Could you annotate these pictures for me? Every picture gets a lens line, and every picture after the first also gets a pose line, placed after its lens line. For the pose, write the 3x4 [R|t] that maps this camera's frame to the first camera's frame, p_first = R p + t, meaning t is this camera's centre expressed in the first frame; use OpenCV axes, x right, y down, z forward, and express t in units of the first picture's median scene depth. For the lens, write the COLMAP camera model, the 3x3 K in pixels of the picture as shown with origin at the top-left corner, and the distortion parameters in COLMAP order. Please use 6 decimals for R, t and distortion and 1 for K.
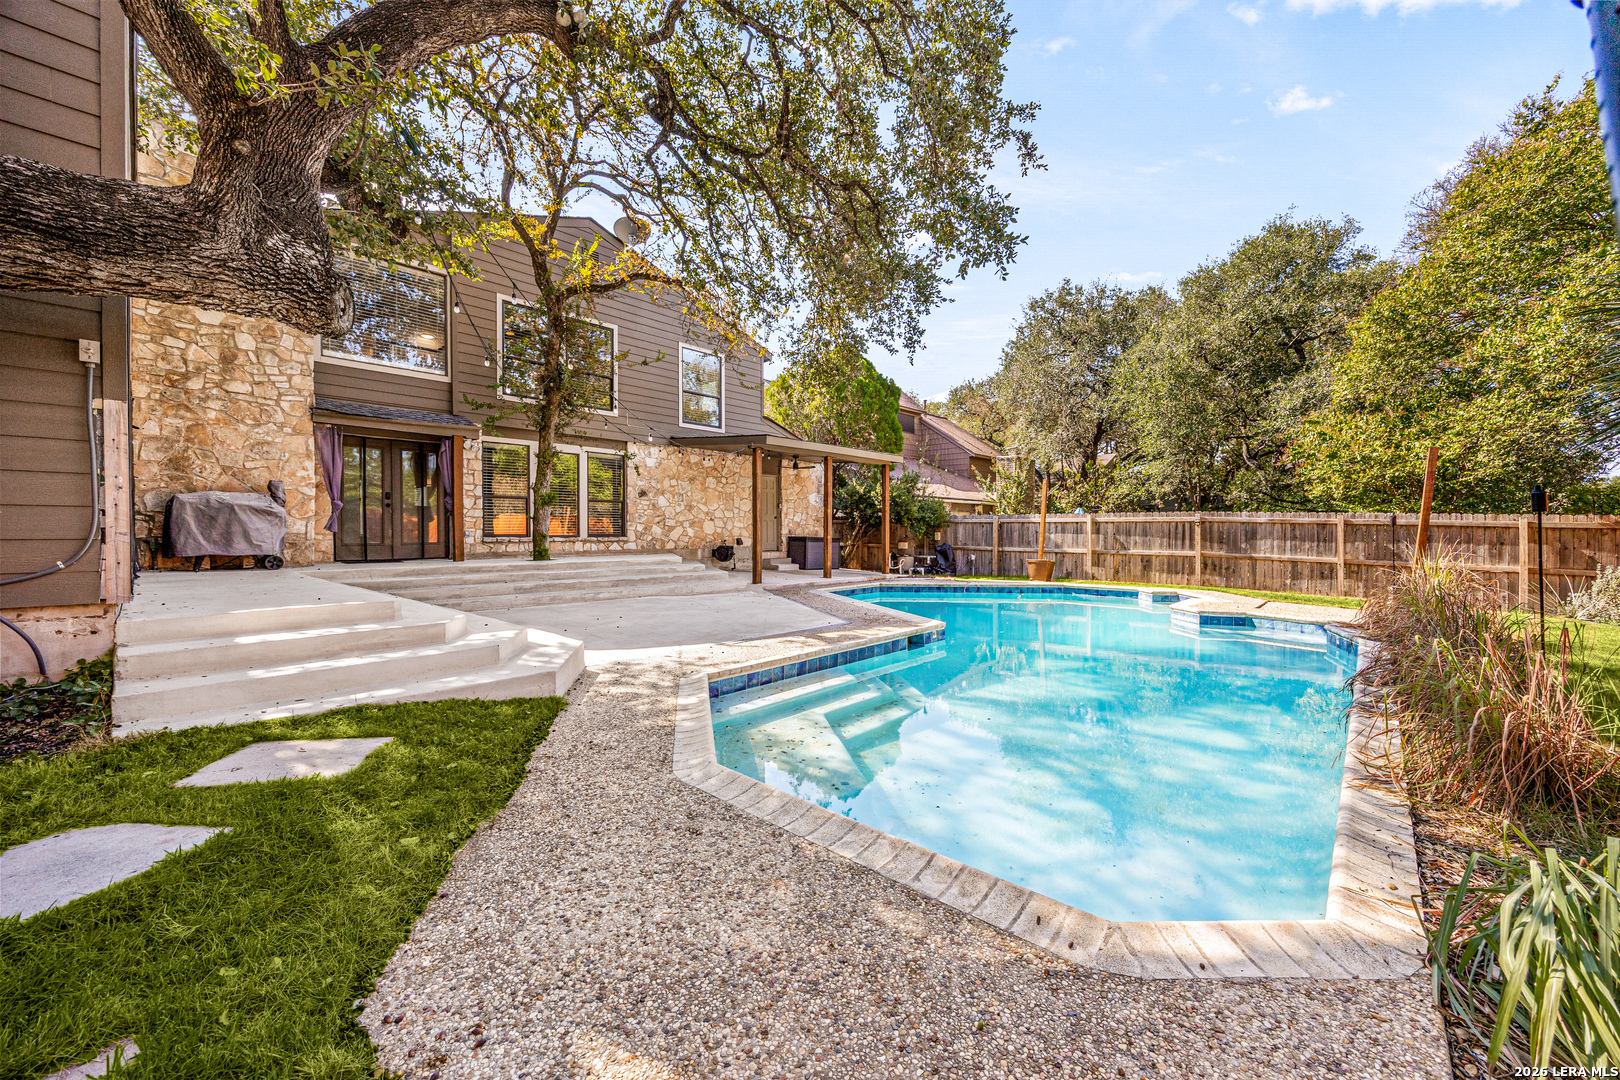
lens RADIAL K [[622.4, 0, 813.3], [0, 622.4, 536.7], [0, 0, 1]] dist [-0.001016, -0.000094]
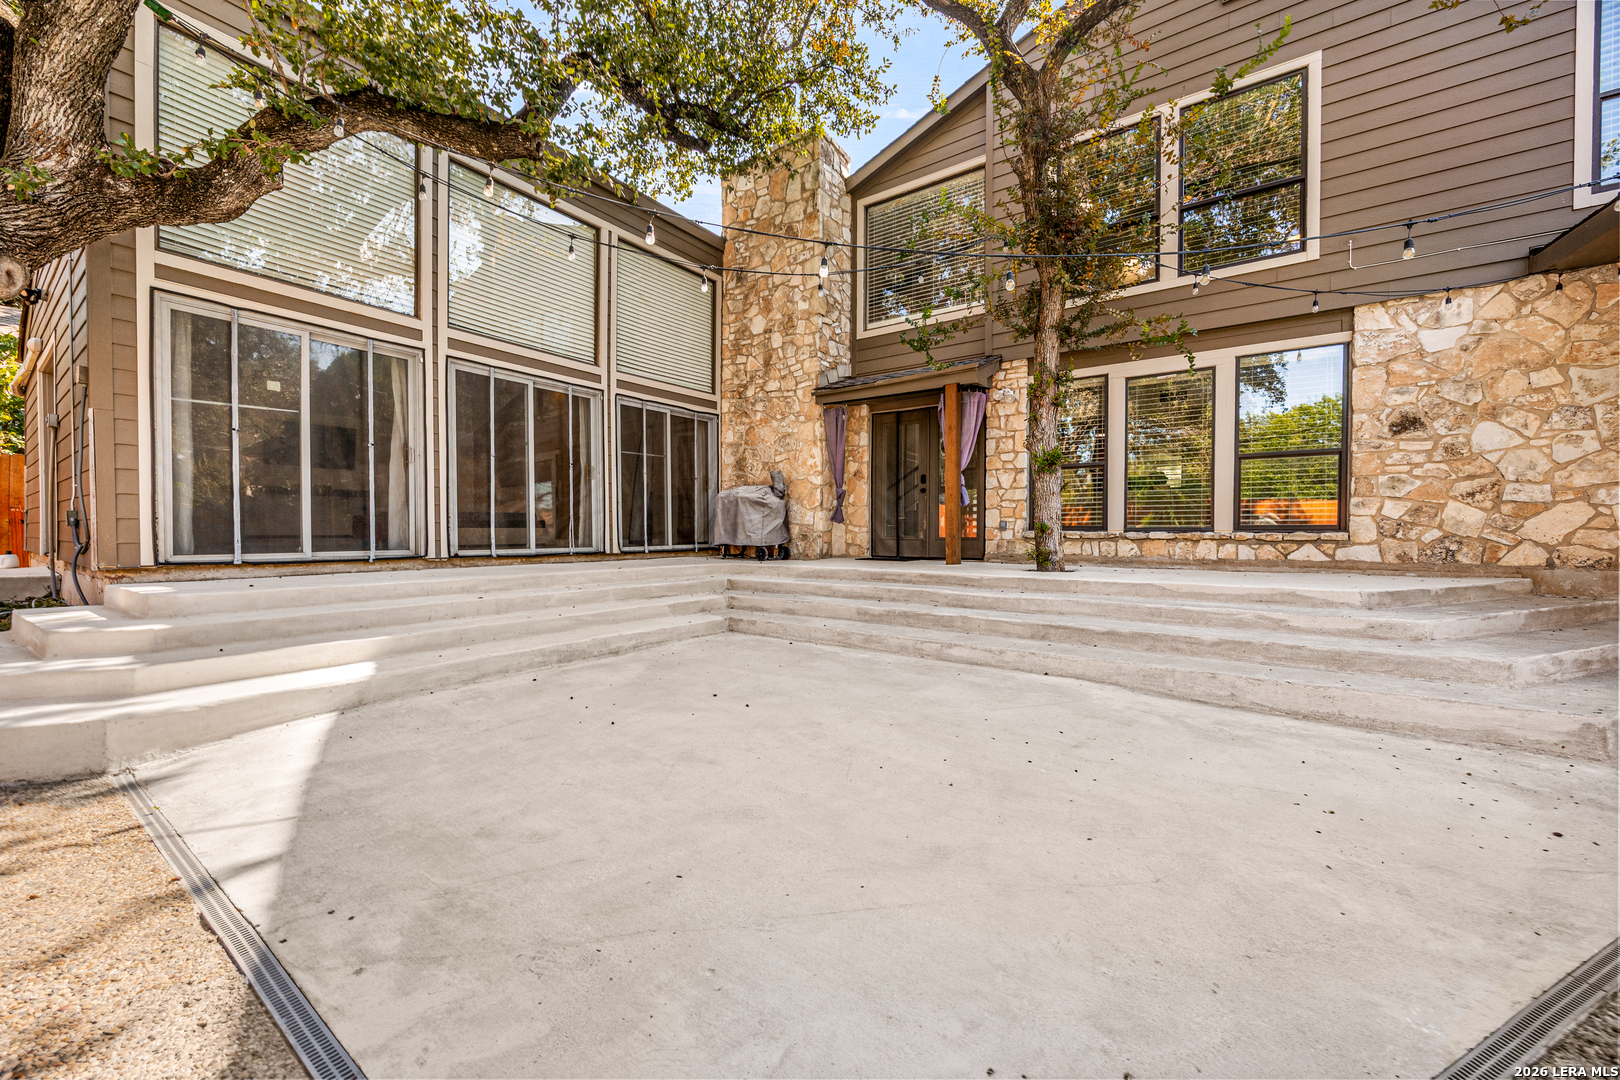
lens RADIAL K [[622.4, 0, 810.4], [0, 622.4, 538.2], [0, 0, 1]] dist [-0.001016, -0.000094]
pose [[0.123649, 0.011734, -0.992257, 0.093864], [-0.007592, 0.999912, 0.010878, 0.003350], [0.992297, 0.006188, 0.123728, 0.693559]]
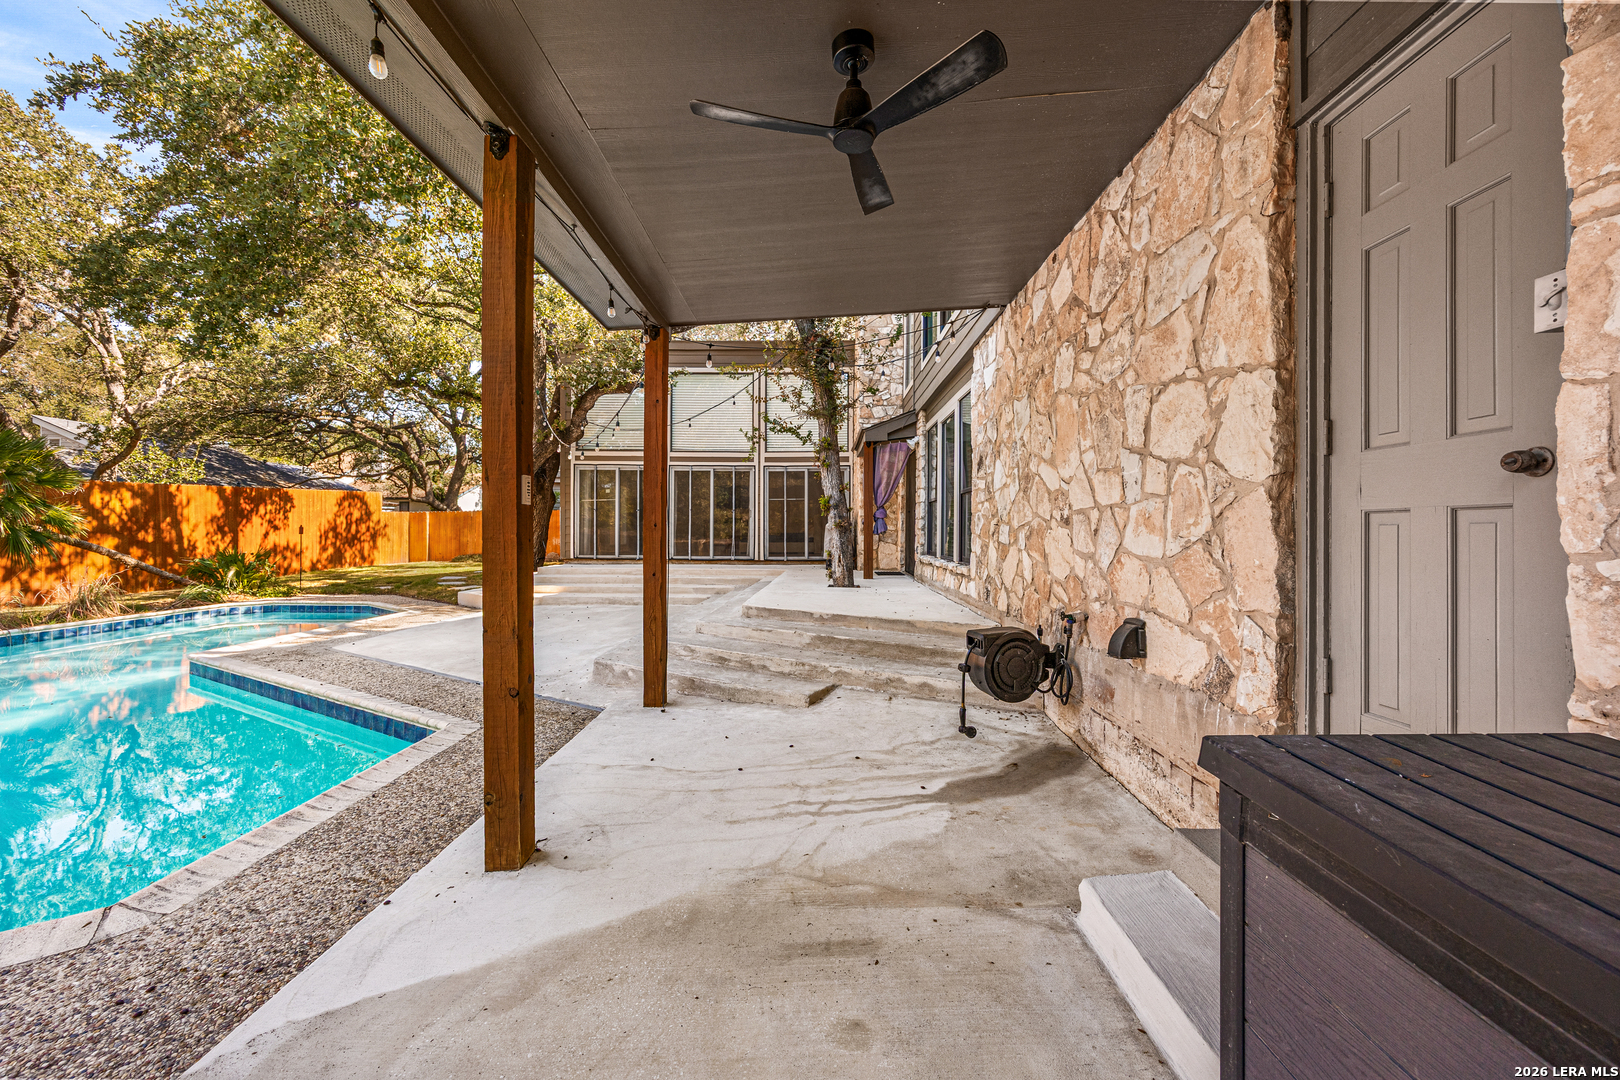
lens RADIAL K [[622.4, 0, 815.0], [0, 622.4, 535.9], [0, 0, 1]] dist [-0.001016, -0.000094]
pose [[-0.728781, -0.004590, -0.684732, 0.113573], [-0.008404, 0.999962, 0.002241, -0.026312], [0.684695, 0.007388, -0.728792, 1.704087]]
